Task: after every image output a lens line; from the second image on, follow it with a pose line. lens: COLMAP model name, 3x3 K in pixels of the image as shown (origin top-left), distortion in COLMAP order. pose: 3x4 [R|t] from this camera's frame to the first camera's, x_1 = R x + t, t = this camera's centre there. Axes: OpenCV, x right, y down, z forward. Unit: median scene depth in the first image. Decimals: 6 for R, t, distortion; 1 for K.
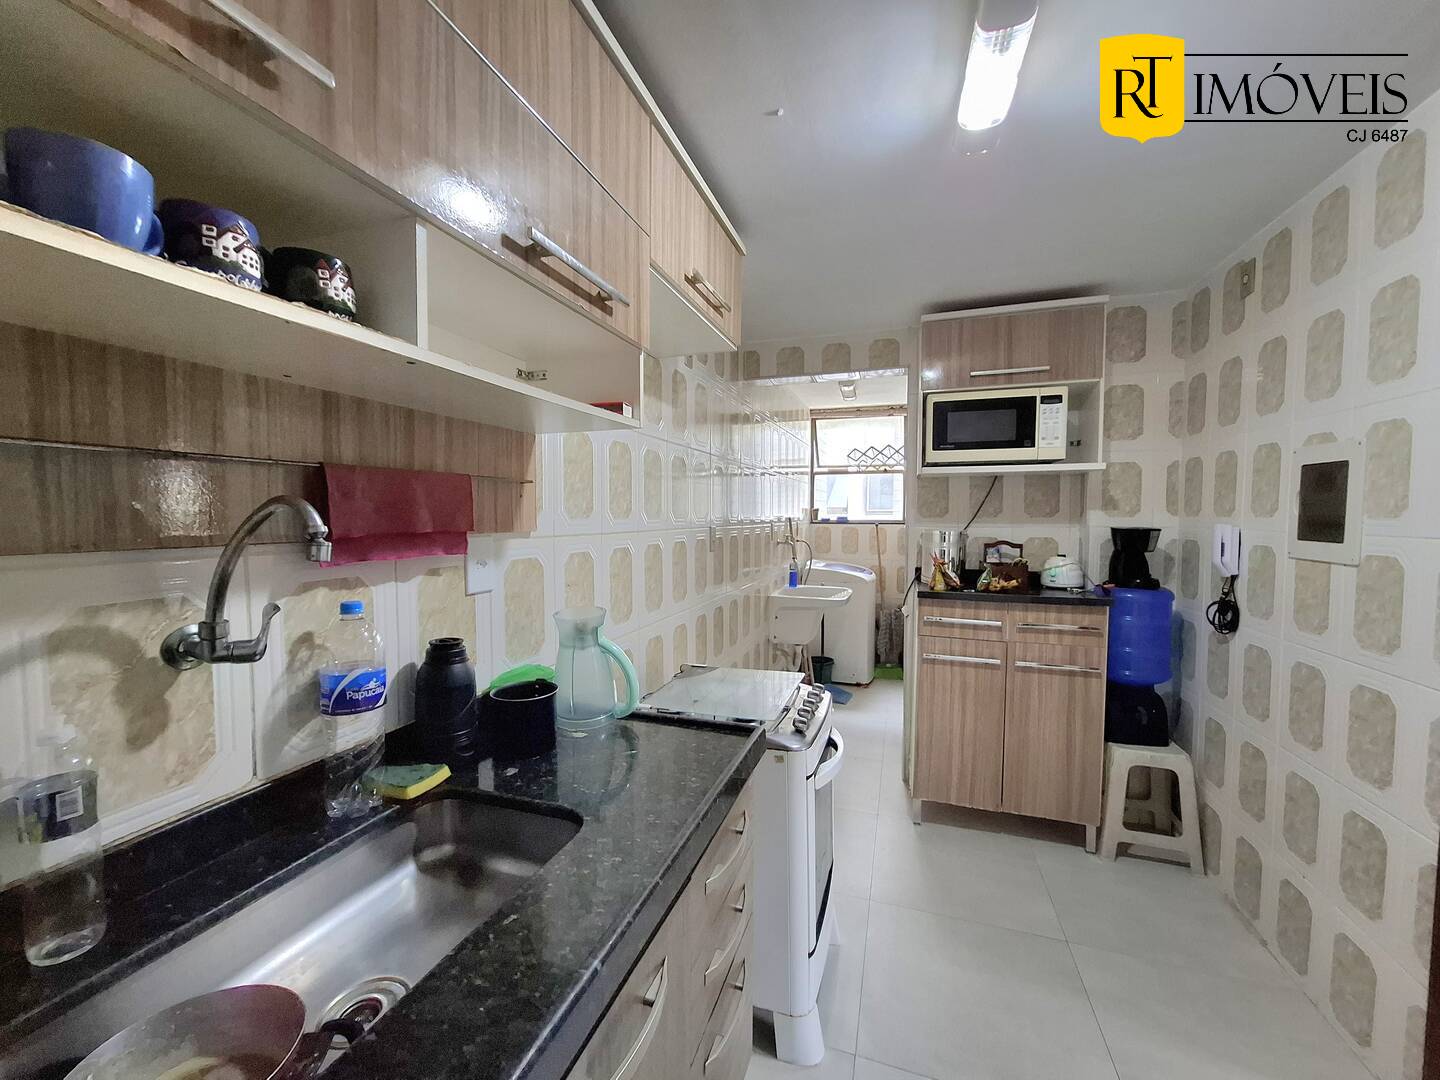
lens RADIAL K [[571.1, 0, 719.0], [0, 571.1, 538.7], [0, 0, 1]] dist [-0.000065, -0.000010]
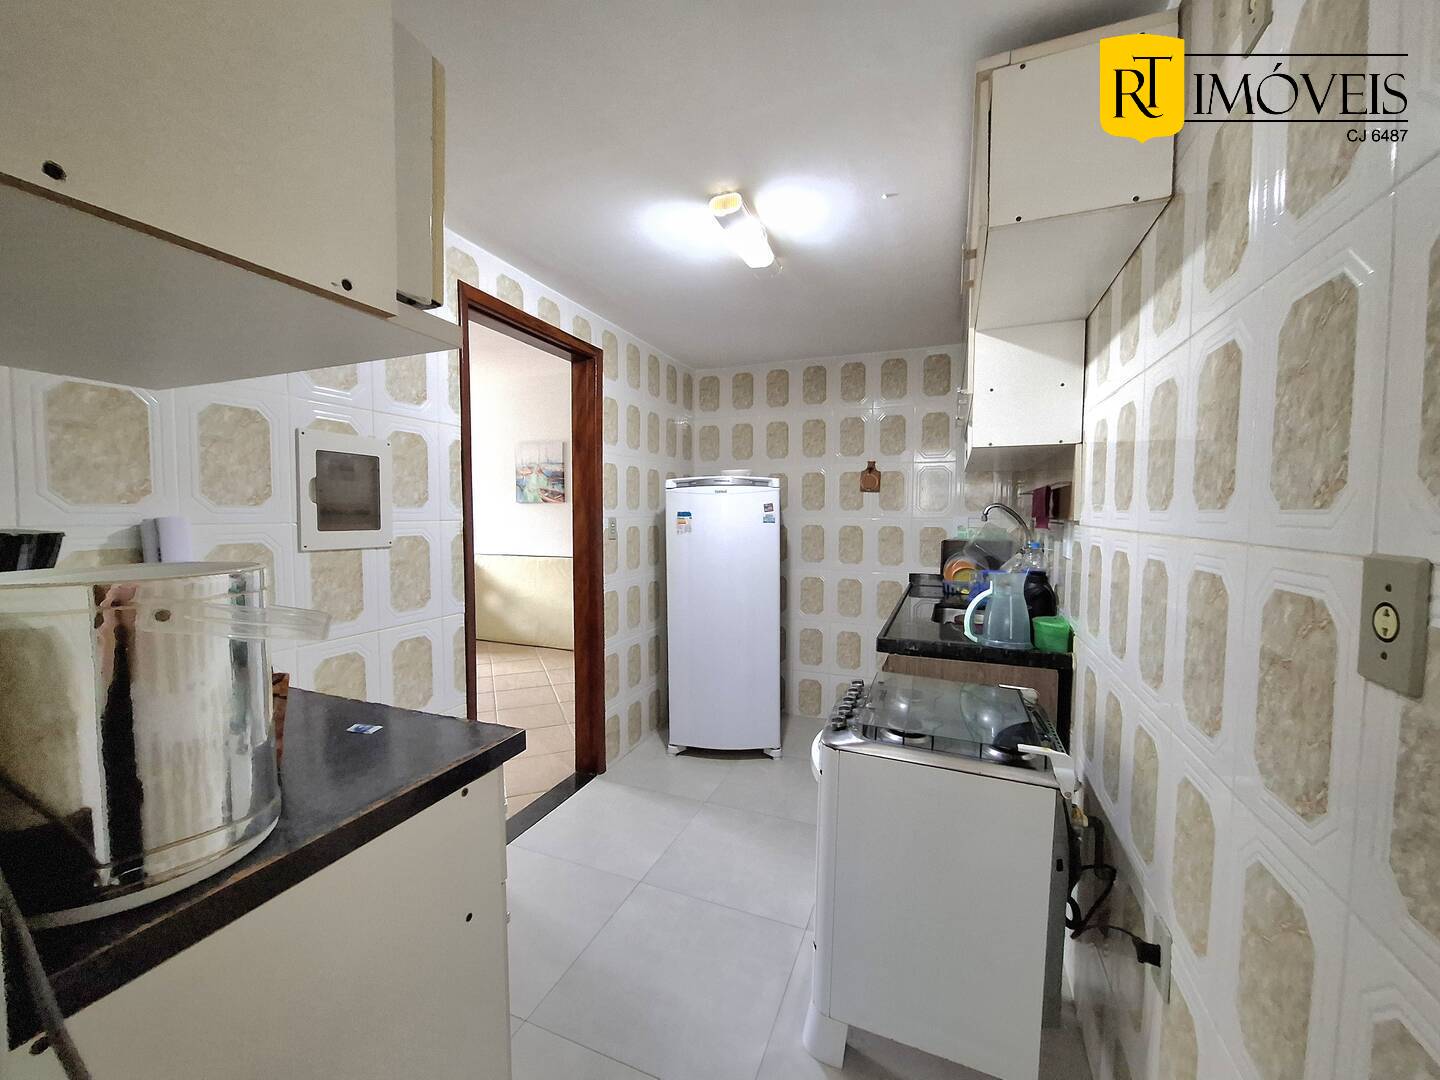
lens RADIAL K [[571.1, 0, 719.3], [0, 571.1, 539.9], [0, 0, 1]] dist [-0.000065, -0.000010]
pose [[-0.997925, -0.015967, 0.062383, 0.334646], [-0.009872, 0.995254, 0.096812, -0.086889], [-0.063632, 0.095995, -0.993346, 2.067518]]
